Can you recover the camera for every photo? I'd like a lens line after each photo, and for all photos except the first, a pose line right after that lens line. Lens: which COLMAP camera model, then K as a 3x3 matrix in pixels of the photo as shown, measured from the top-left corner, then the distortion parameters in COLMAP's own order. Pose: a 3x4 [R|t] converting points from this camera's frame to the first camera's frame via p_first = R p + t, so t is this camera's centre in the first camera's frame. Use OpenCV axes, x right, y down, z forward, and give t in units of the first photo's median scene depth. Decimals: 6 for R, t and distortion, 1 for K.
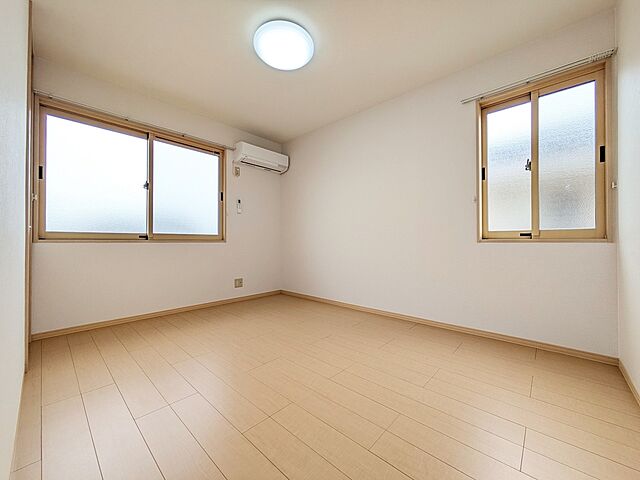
lens RADIAL K [[252.8, 0, 322.7], [0, 252.8, 240.8], [0, 0, 1]] dist [0.002620, 0.000236]
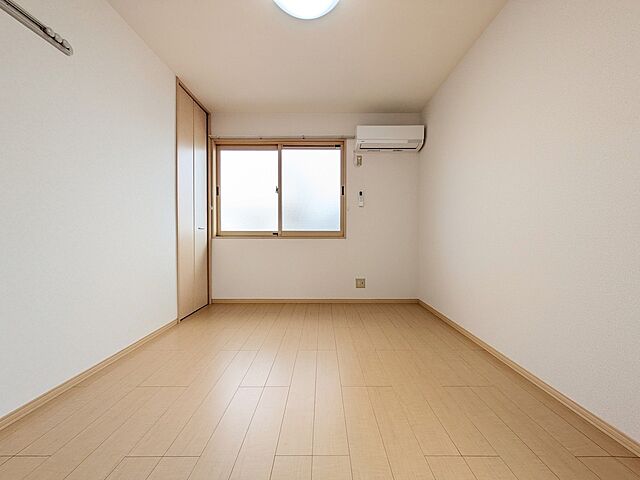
lens RADIAL K [[252.8, 0, 322.7], [0, 252.8, 240.8], [0, 0, 1]] dist [0.002620, 0.000236]
pose [[0.673969, 0.011072, -0.738677, 0.260155], [0.001345, 0.999868, 0.016213, -0.001625], [0.738759, -0.011920, 0.673865, 0.304234]]
